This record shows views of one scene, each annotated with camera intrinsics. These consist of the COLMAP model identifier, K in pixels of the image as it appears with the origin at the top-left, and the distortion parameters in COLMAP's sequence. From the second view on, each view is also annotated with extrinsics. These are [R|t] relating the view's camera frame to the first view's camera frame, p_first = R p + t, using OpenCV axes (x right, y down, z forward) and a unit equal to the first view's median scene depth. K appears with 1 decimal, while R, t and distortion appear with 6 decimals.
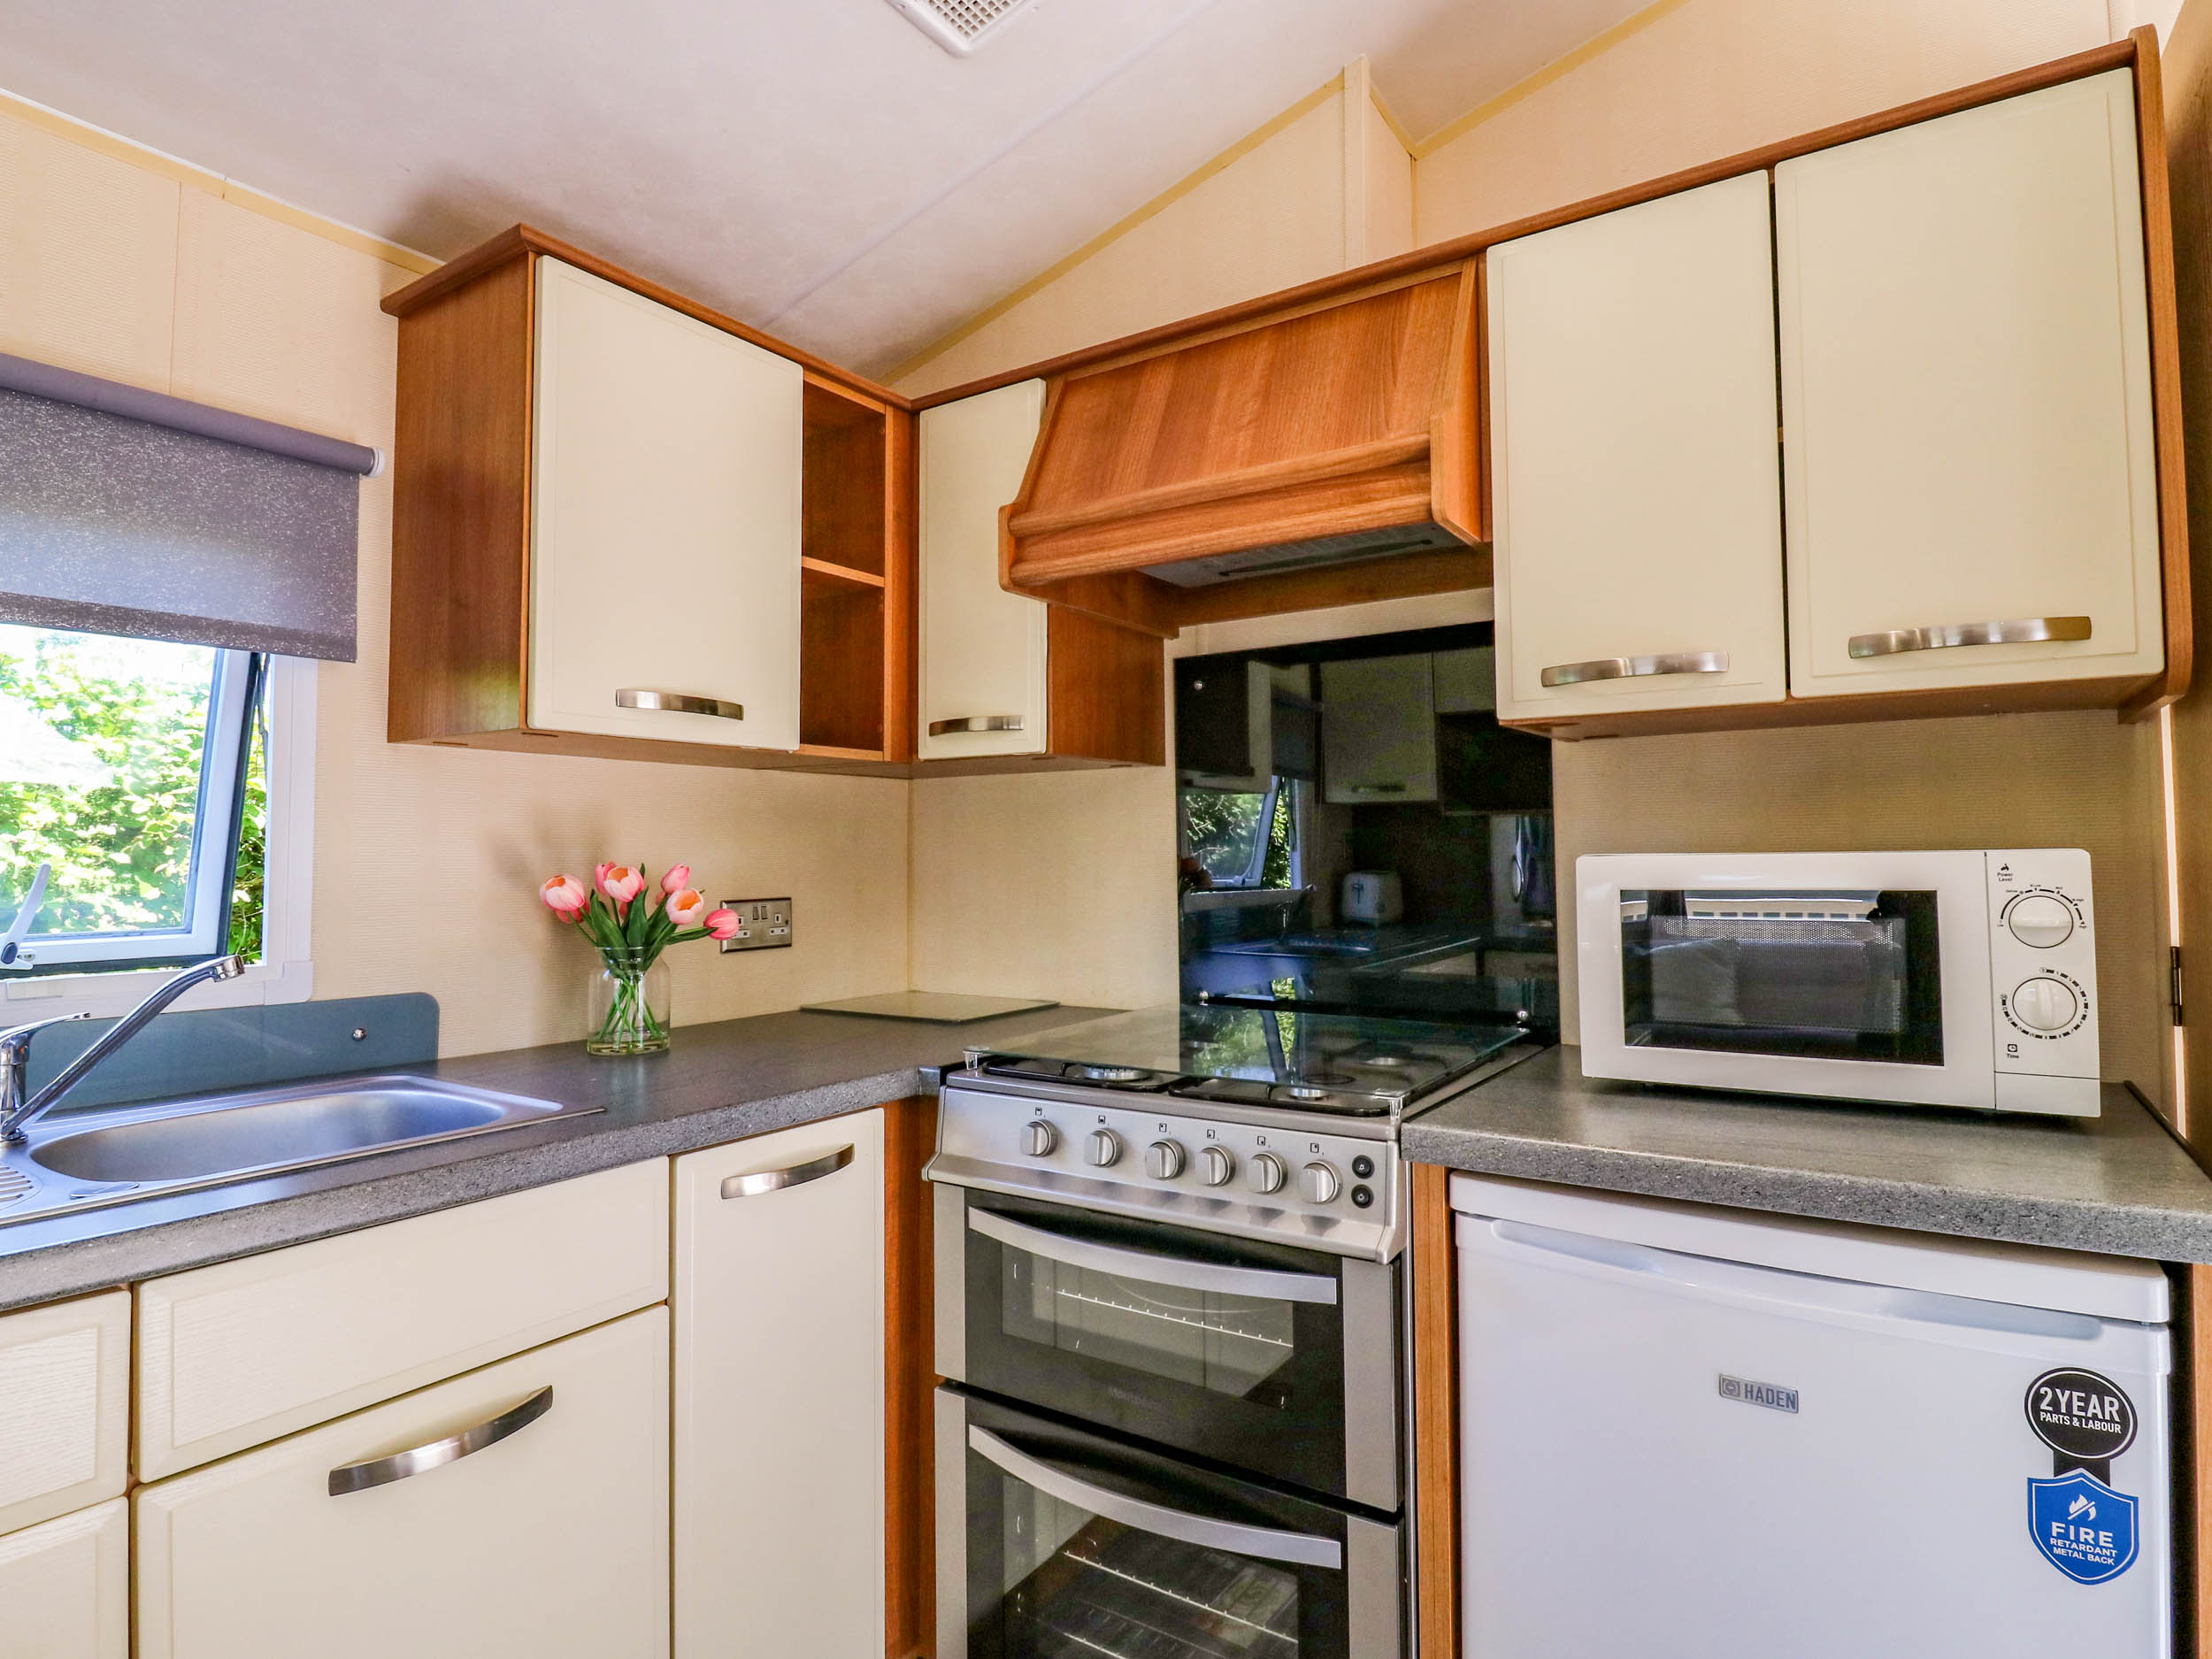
lens RADIAL K [[1173.6, 0, 1111.6], [0, 1173.6, 819.6], [0, 0, 1]] dist [-0.002254, -0.011798]
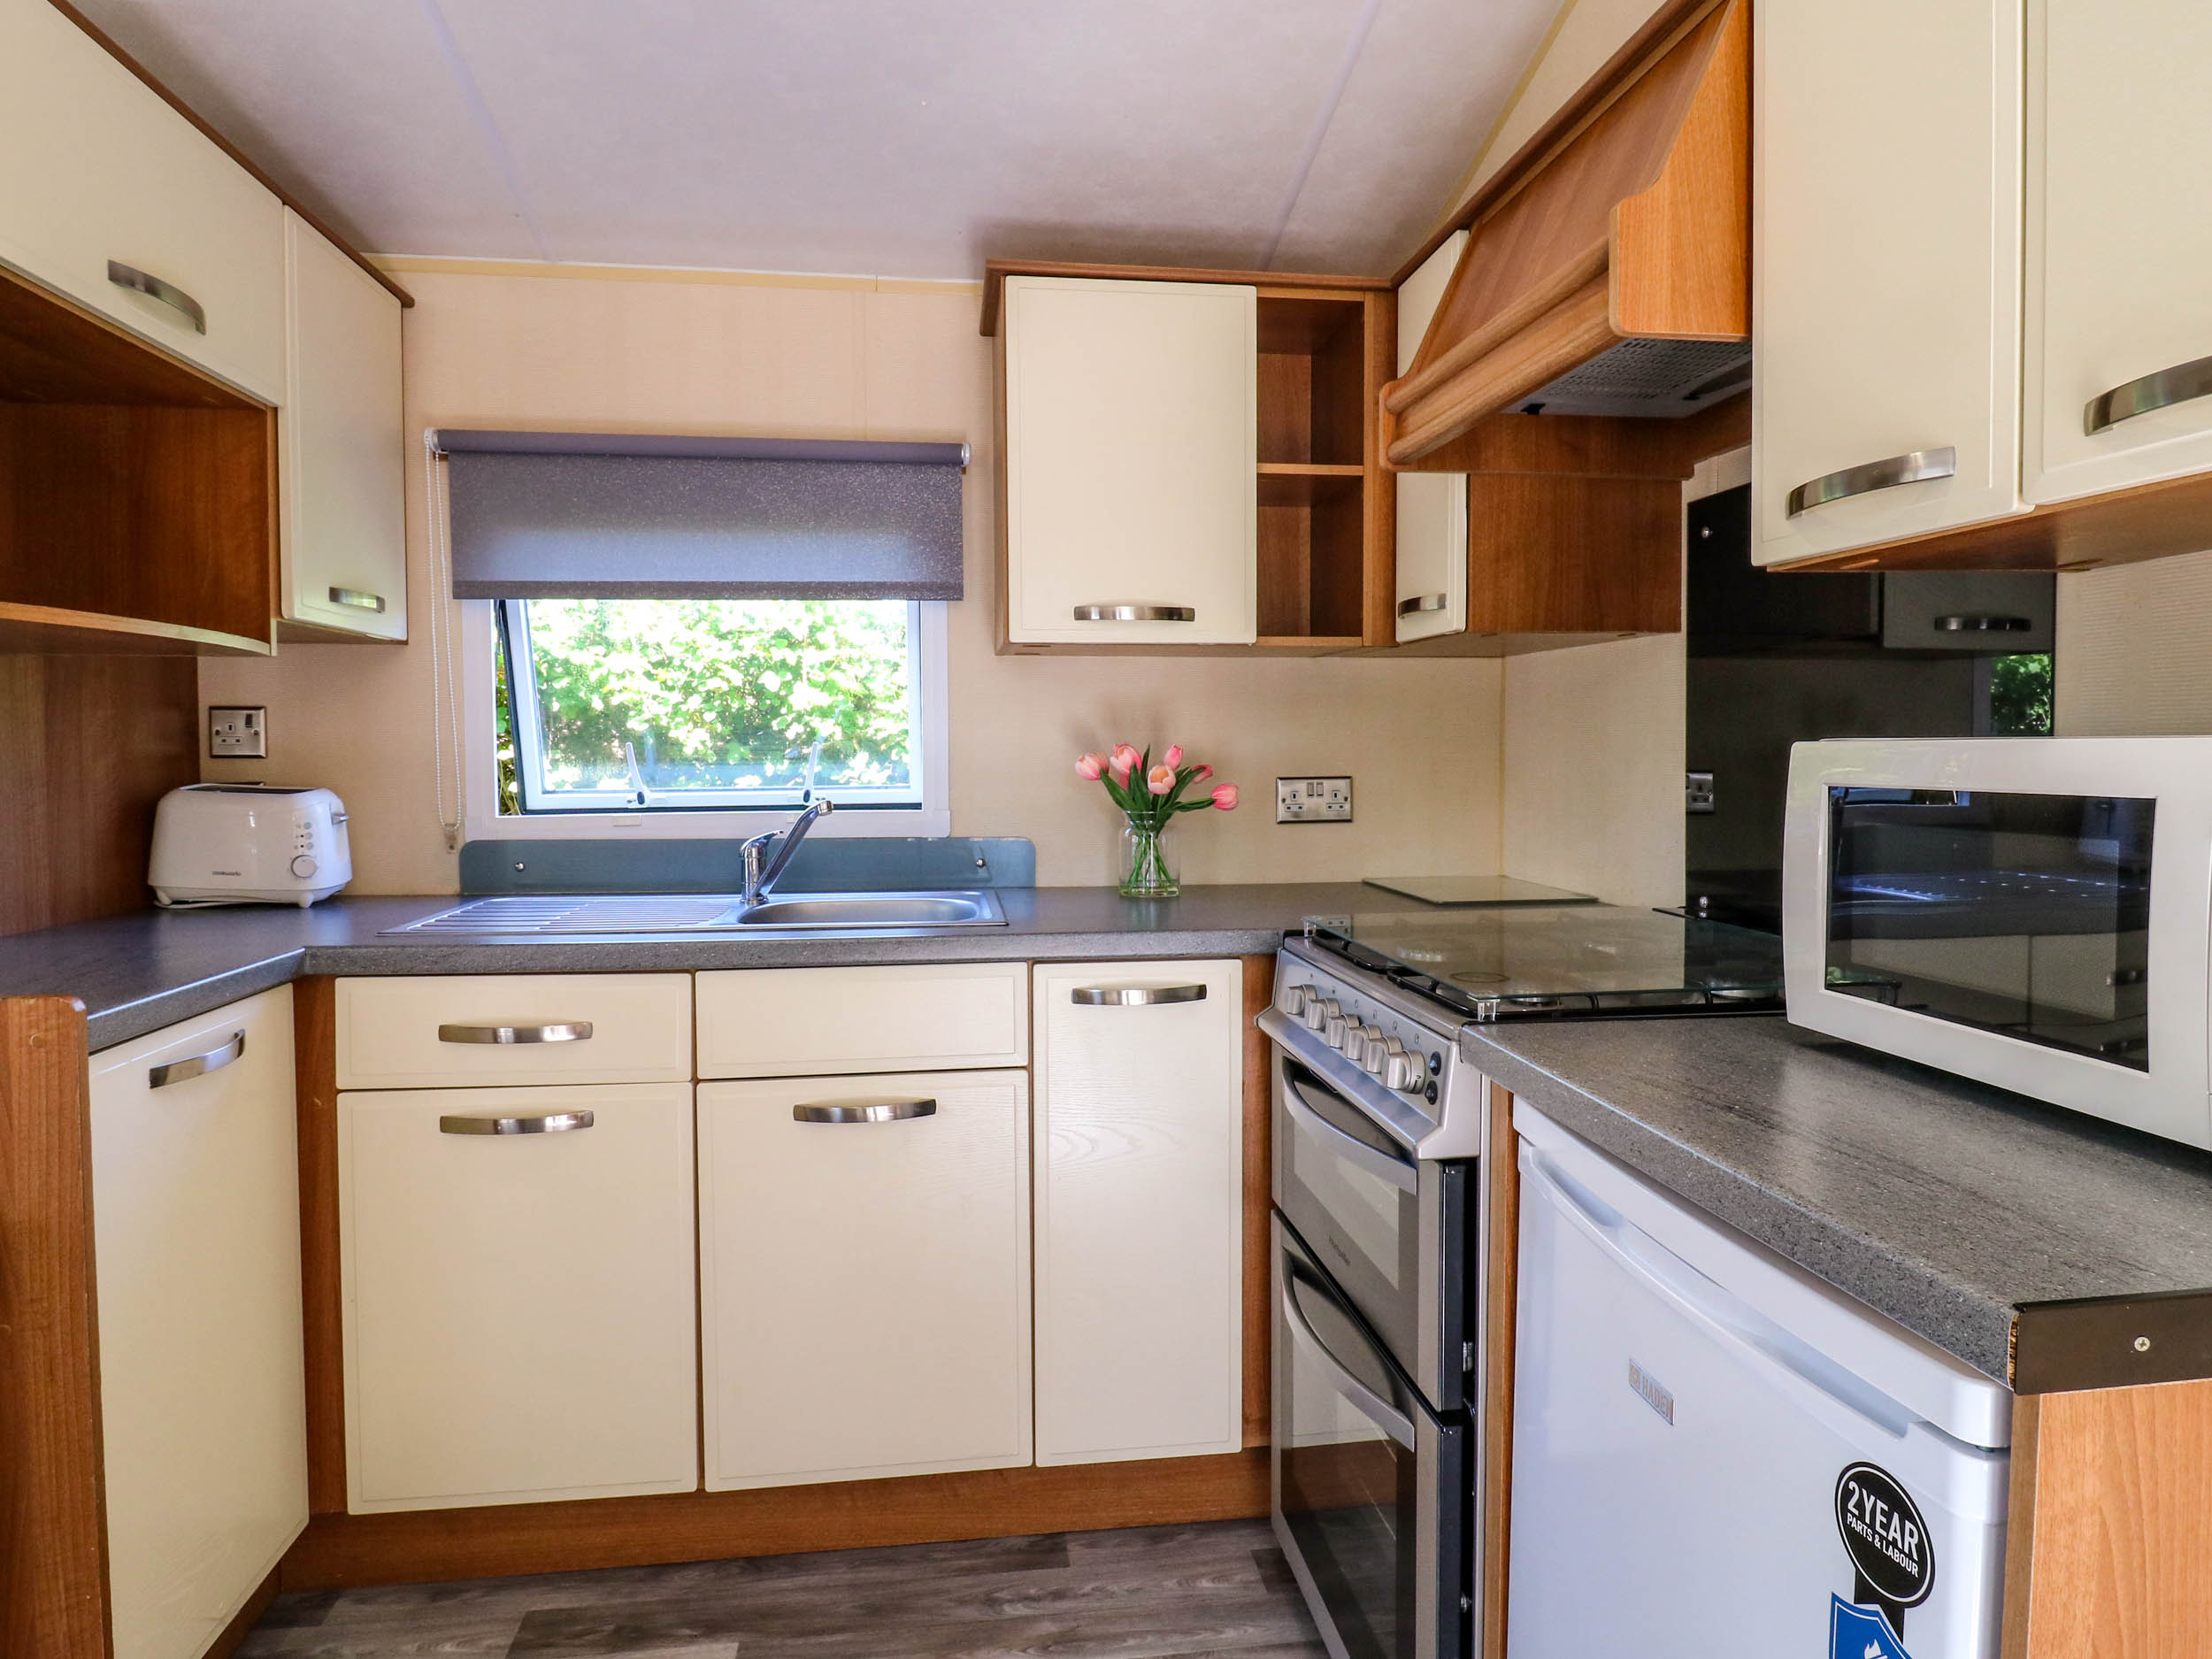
lens RADIAL K [[1277.7, 0, 1120.5], [0, 1277.7, 810.3], [0, 0, 1]] dist [0.012349, -0.020515]
pose [[0.669245, 0.043581, -0.741762, 0.708227], [0.023855, 0.996504, 0.080070, -0.001320], [0.742658, -0.071281, 0.665866, 0.106805]]
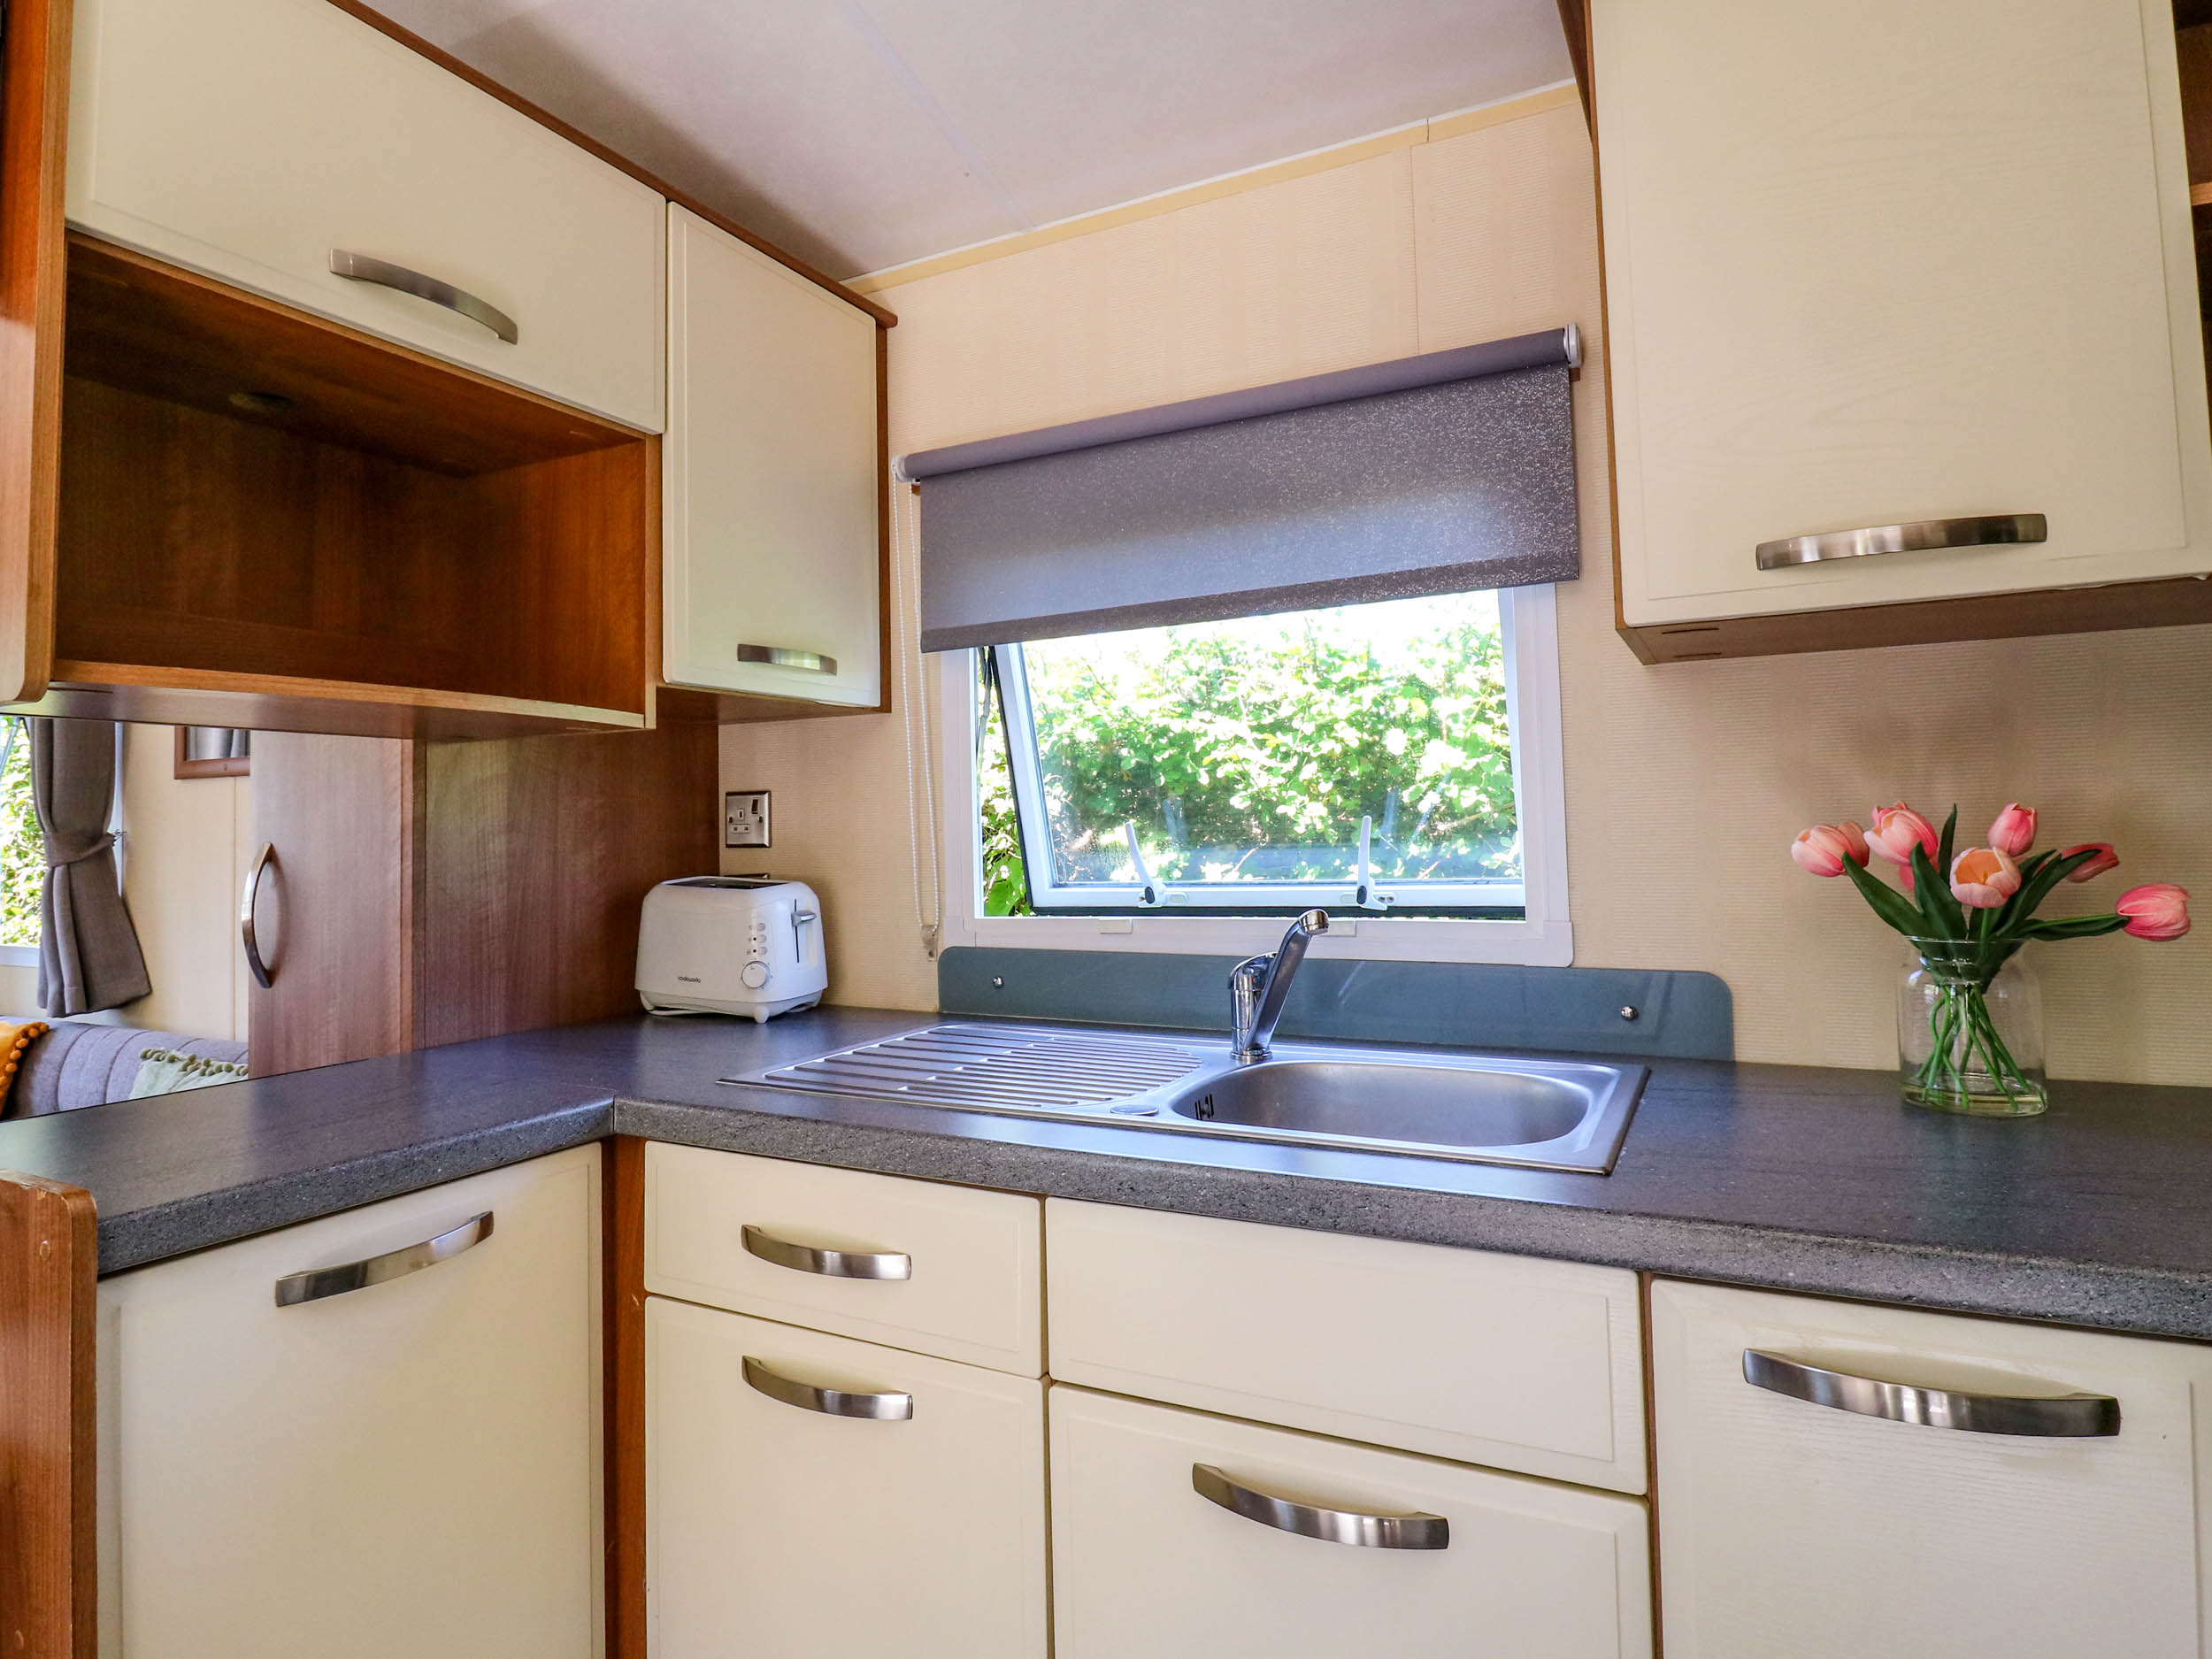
lens RADIAL K [[1251.6, 0, 1085.2], [0, 1251.6, 771.6], [0, 0, 1]] dist [0.001225, -0.015390]
pose [[0.110328, -0.042226, -0.992998, 0.248369], [0.057557, 0.997692, -0.036031, 0.022321], [0.992227, -0.053179, 0.112503, 0.589577]]
